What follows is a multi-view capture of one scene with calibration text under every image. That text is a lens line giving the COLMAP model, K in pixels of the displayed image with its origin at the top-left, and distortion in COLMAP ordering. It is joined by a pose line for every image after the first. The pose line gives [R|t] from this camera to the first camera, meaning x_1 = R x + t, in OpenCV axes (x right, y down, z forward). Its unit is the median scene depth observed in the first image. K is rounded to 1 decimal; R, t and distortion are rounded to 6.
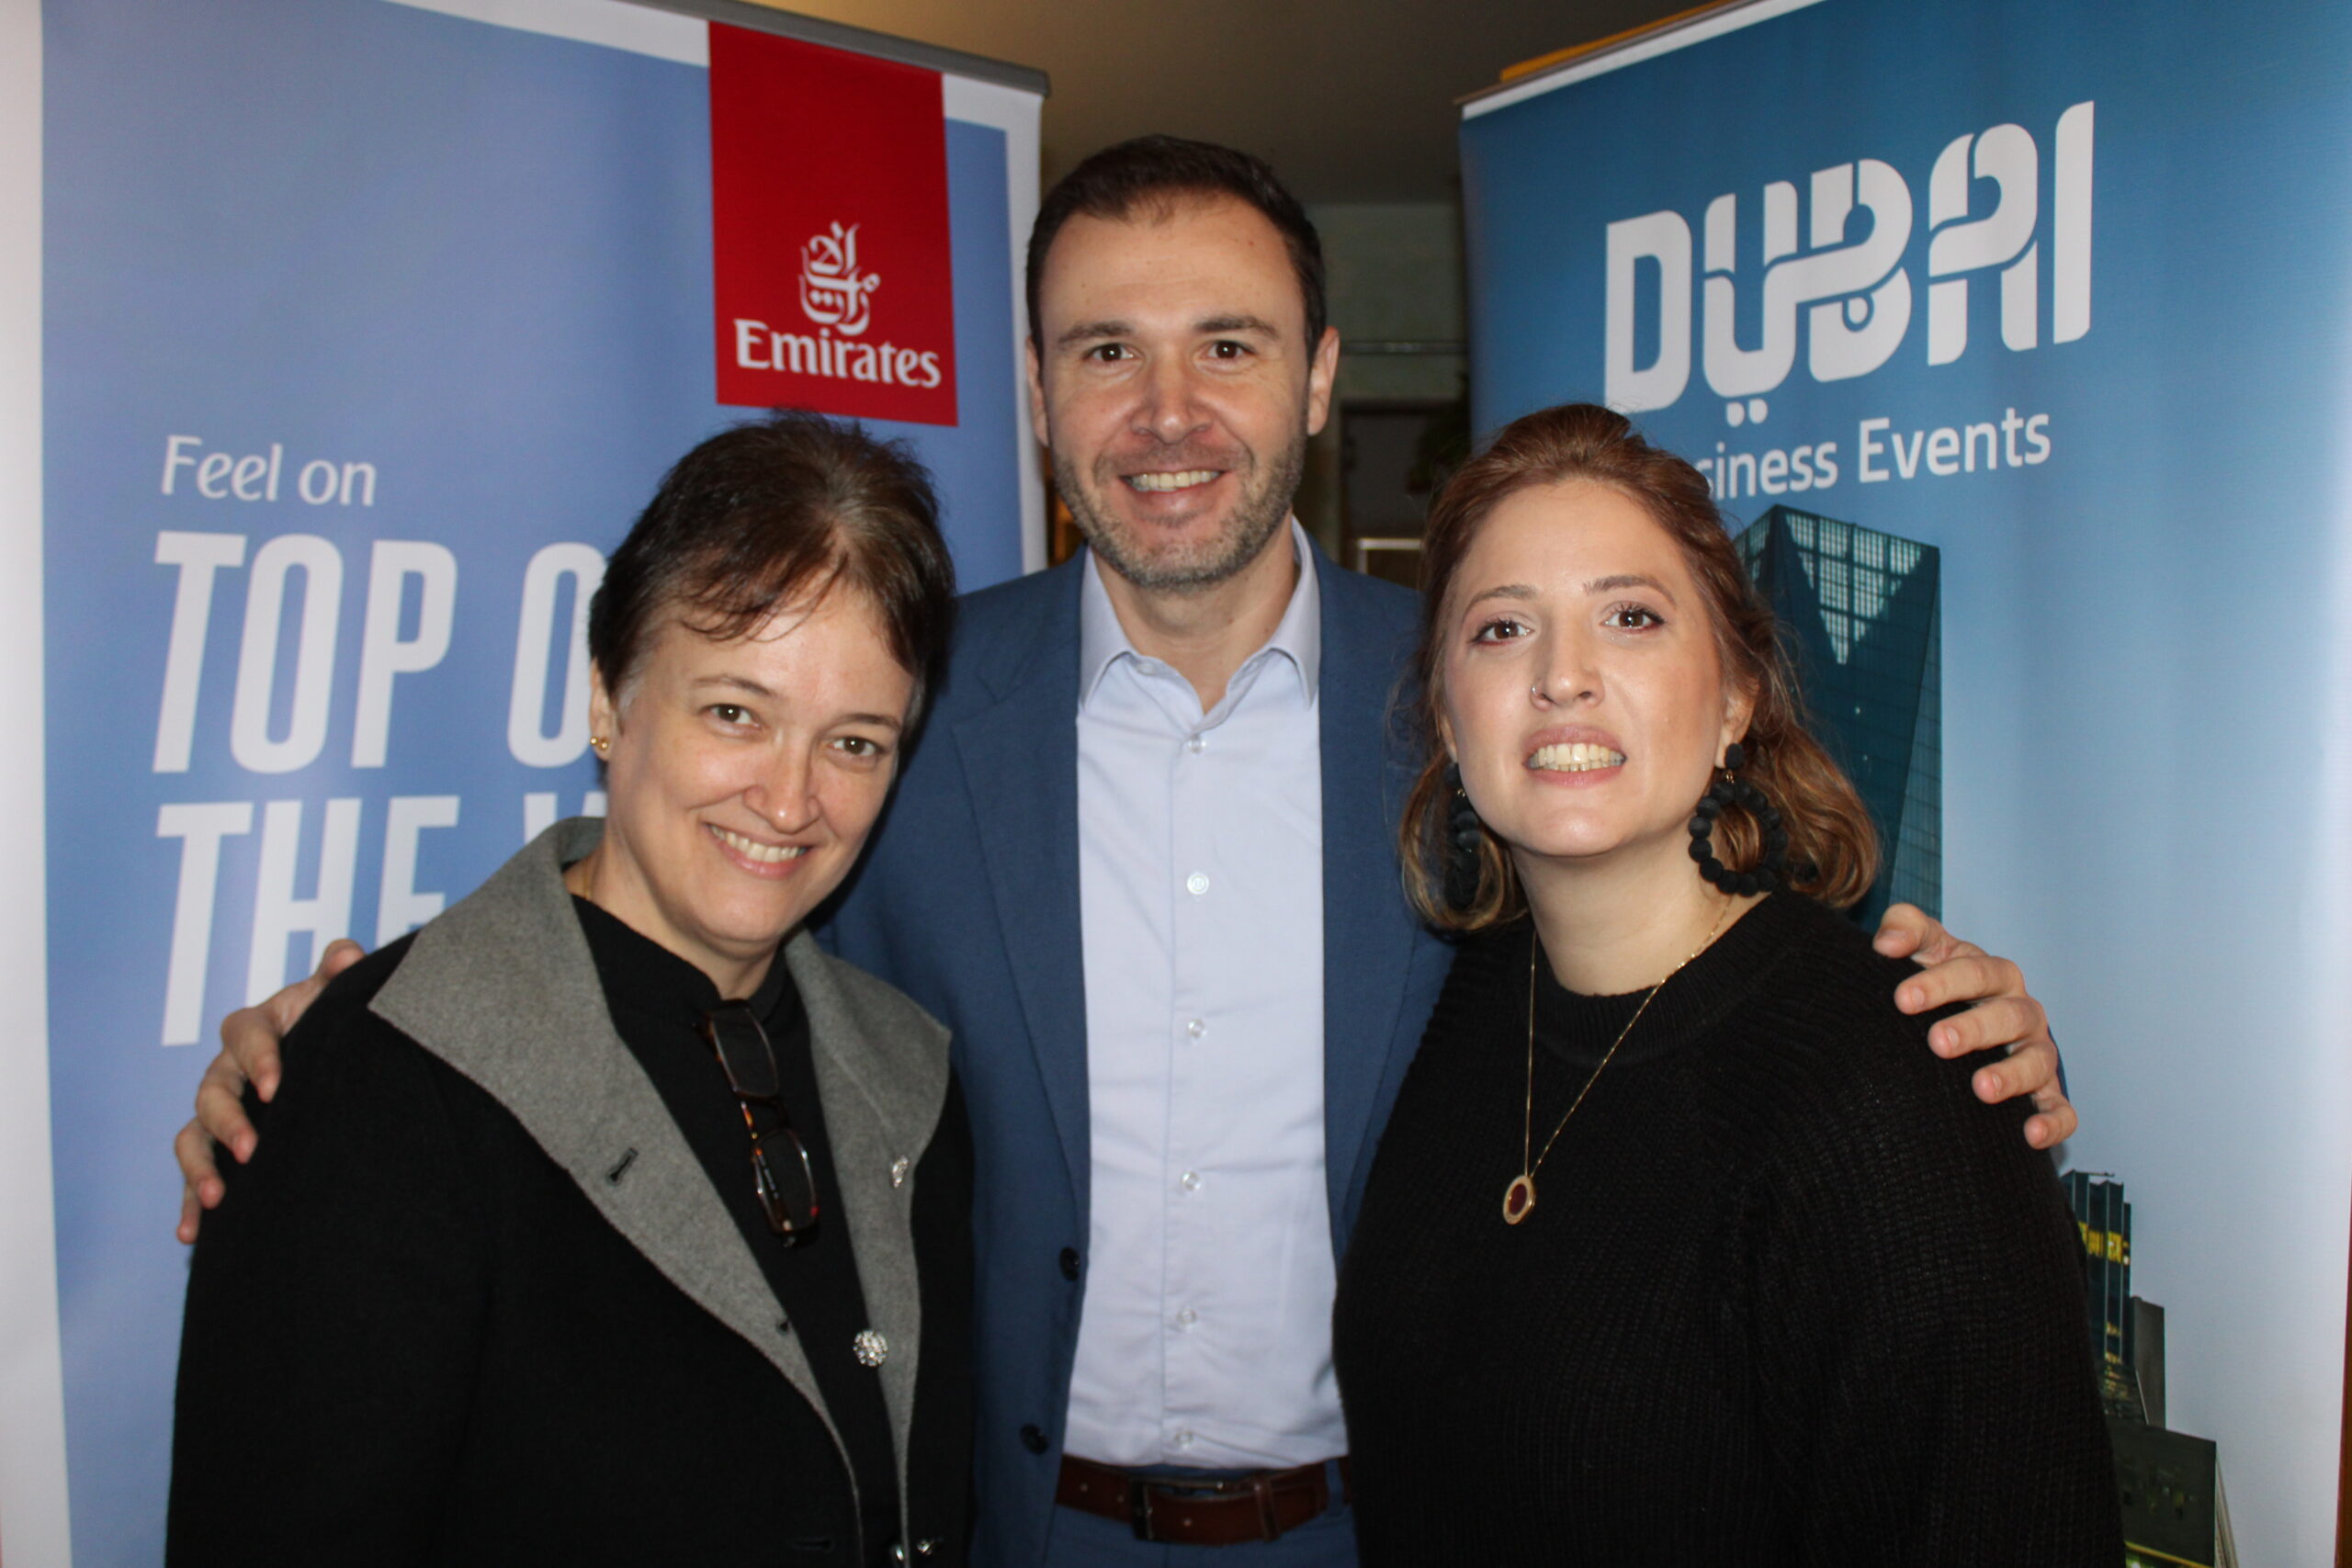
lens RADIAL K [[1556.7, 0, 1173.2], [0, 1556.7, 774.4], [0, 0, 1]] dist [0.008077, -0.001504]
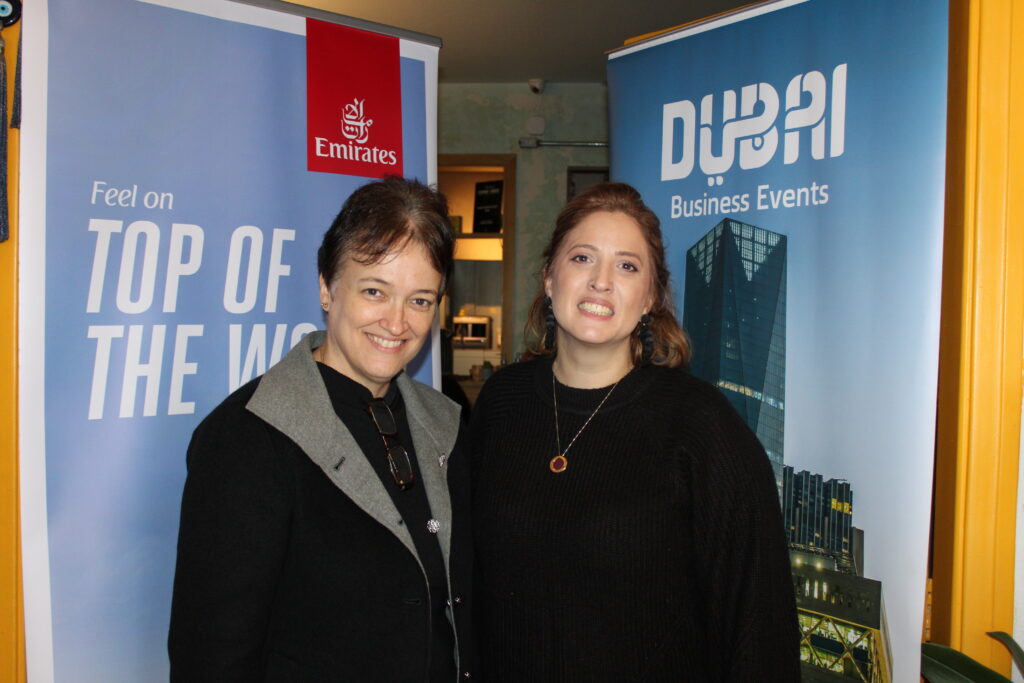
lens RADIAL K [[706.2, 0, 513.5], [0, 706.2, 339.9], [0, 0, 1]] dist [-0.004635, 0.002107]
pose [[0.999822, 0.014742, 0.011763, 0.032007], [-0.014904, 0.999794, 0.013789, 0.015720], [-0.011558, -0.013962, 0.999836, -0.153969]]
